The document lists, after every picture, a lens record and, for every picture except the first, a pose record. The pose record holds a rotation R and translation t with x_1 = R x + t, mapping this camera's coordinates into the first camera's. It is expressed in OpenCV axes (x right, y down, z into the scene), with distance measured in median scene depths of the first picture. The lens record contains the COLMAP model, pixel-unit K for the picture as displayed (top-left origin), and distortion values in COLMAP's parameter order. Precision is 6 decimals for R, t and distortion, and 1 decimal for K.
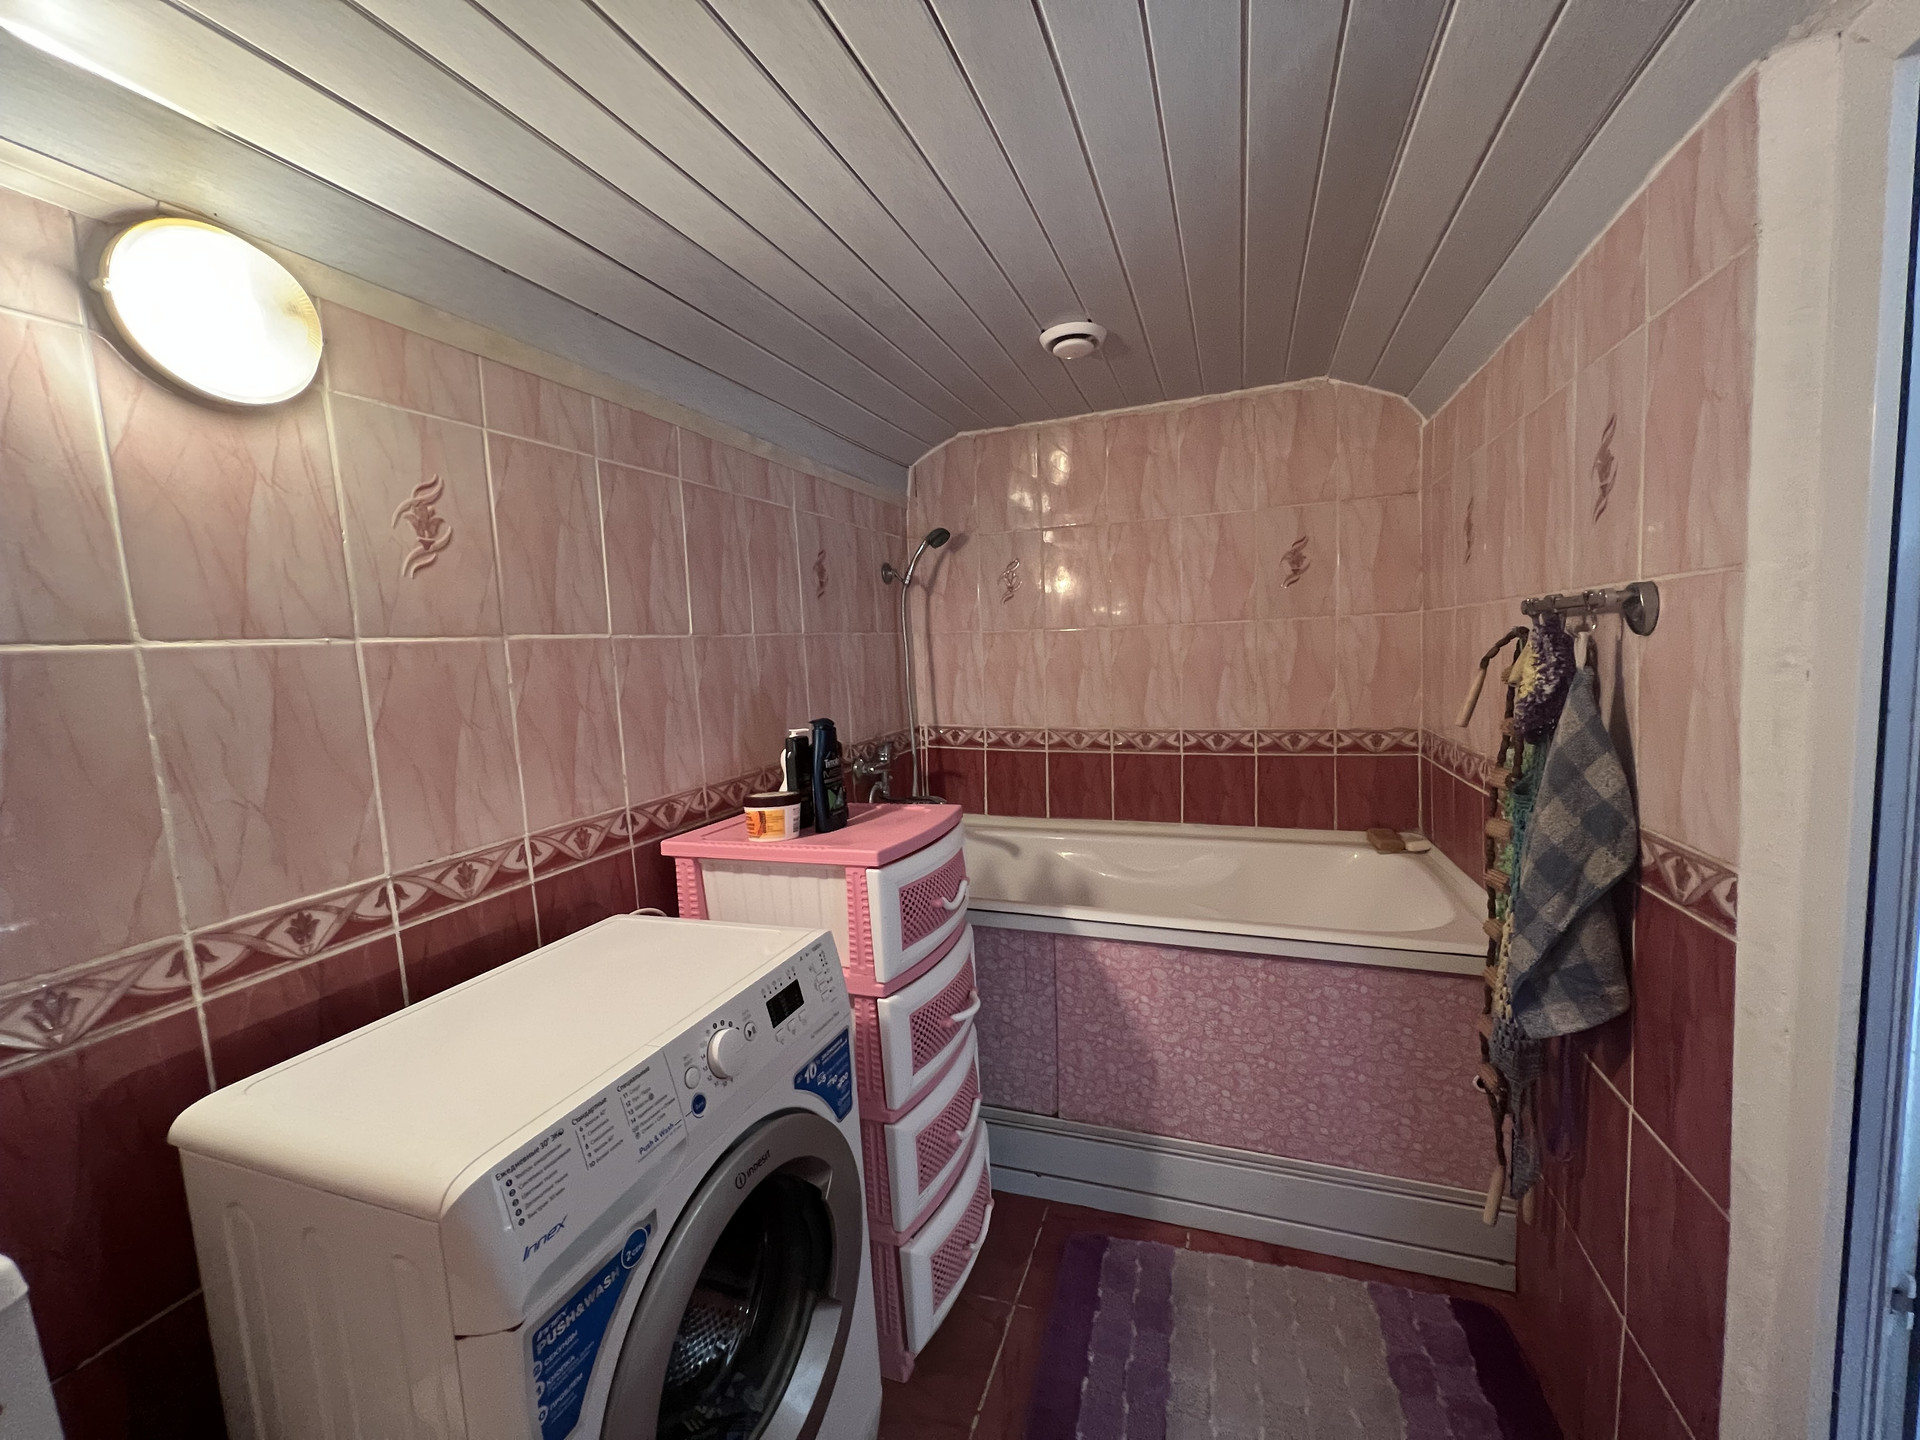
lens RADIAL K [[767.9, 0, 962.2], [0, 767.9, 723.1], [0, 0, 1]] dist [0.000882, -0.000172]
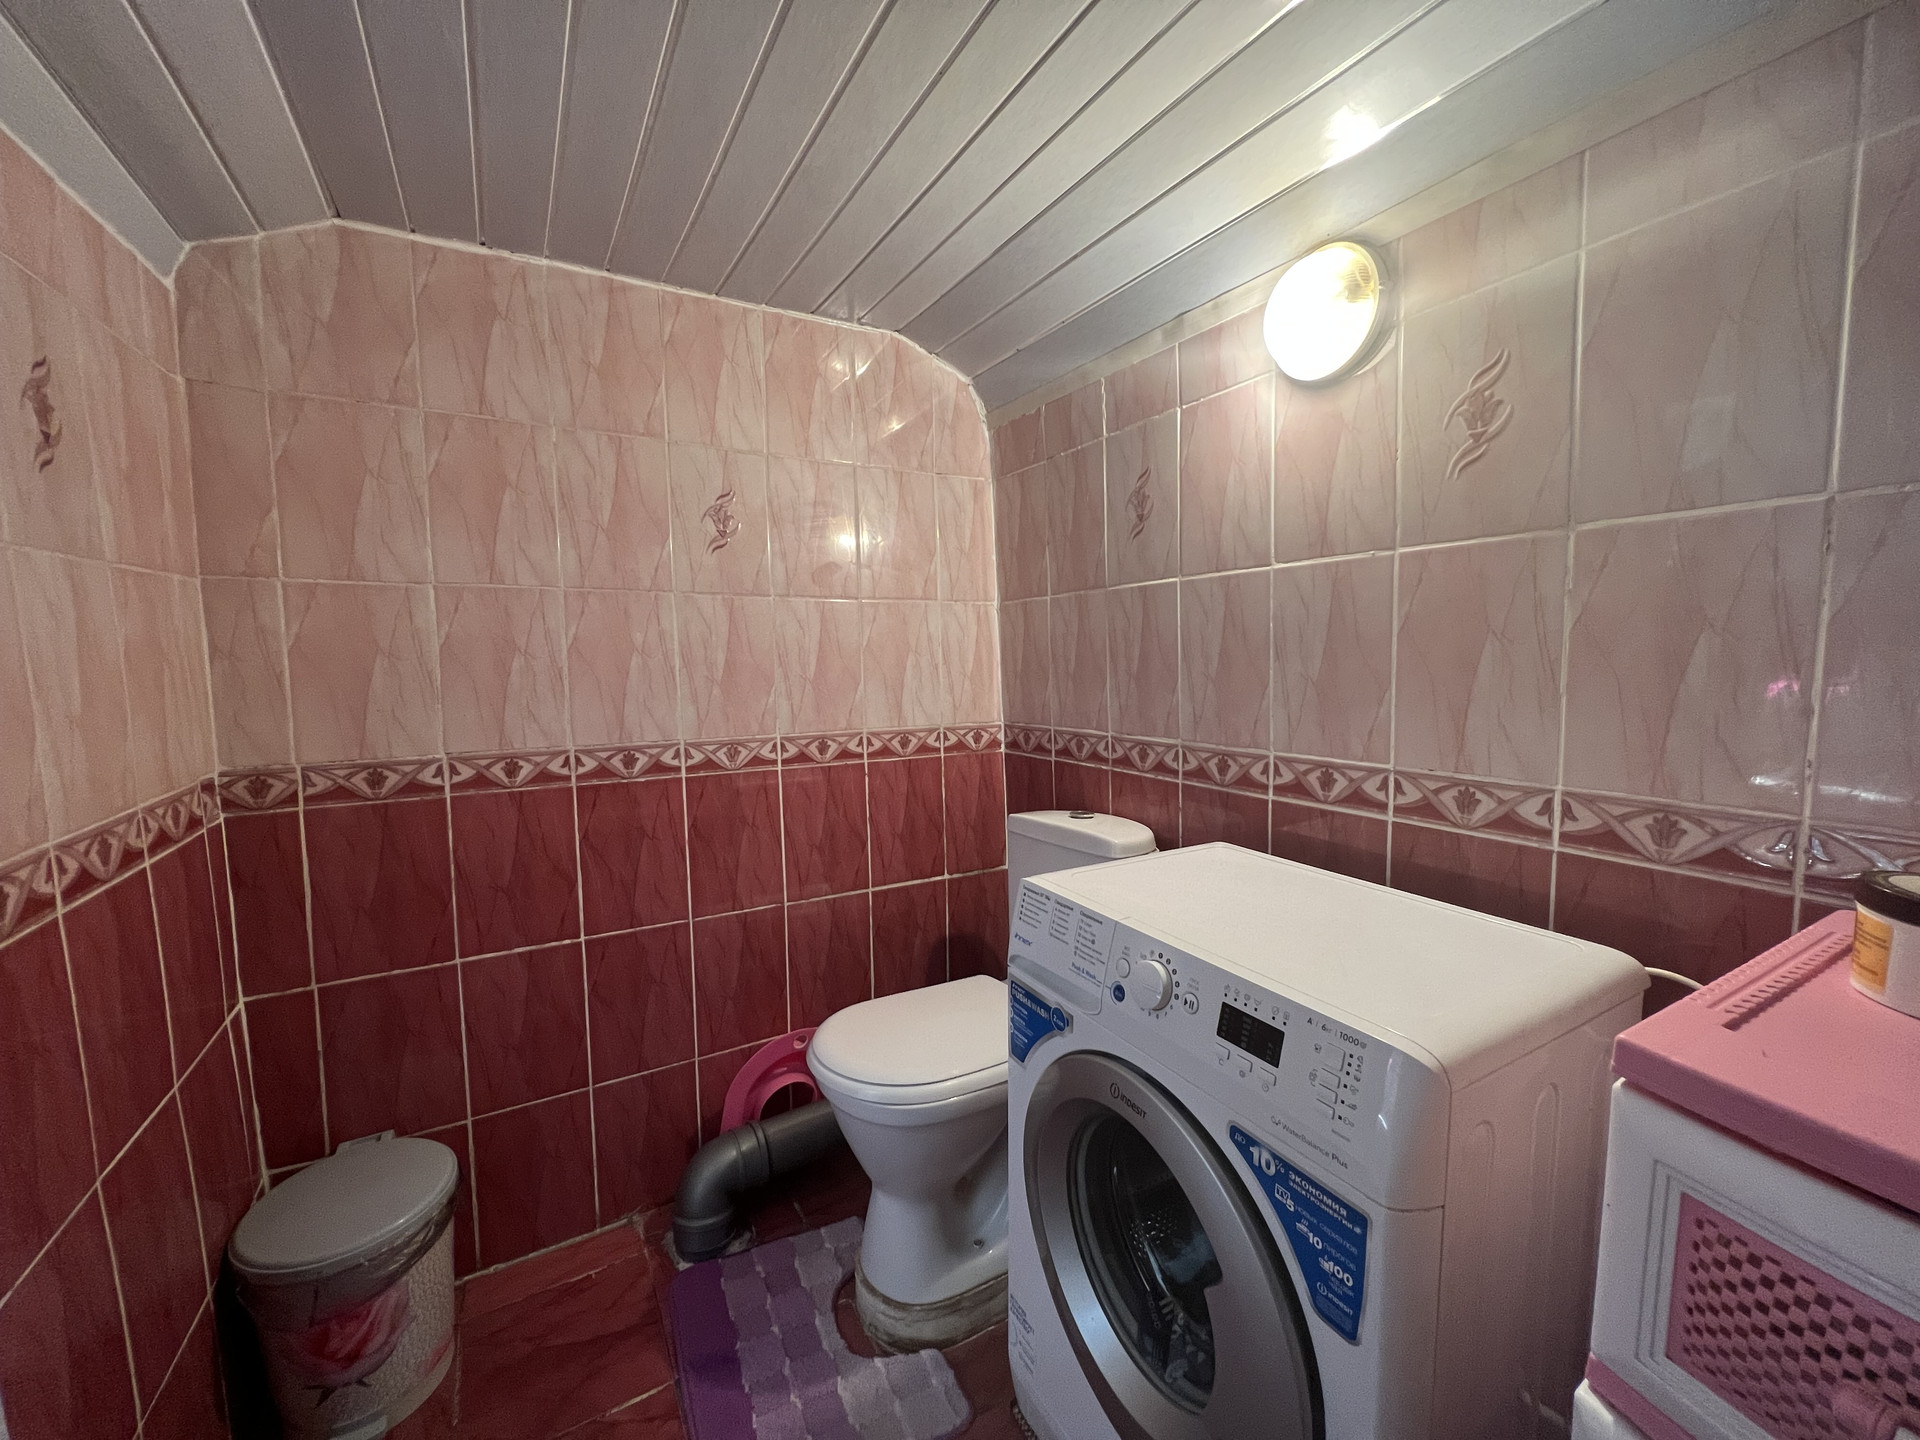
lens RADIAL K [[767.9, 0, 955.7], [0, 767.9, 720.0], [0, 0, 1]] dist [0.000882, -0.000172]
pose [[-0.639968, 0.142407, -0.755090, 0.470018], [-0.020229, 0.979213, 0.201821, -0.076899], [0.768135, 0.144434, -0.623785, 1.201366]]
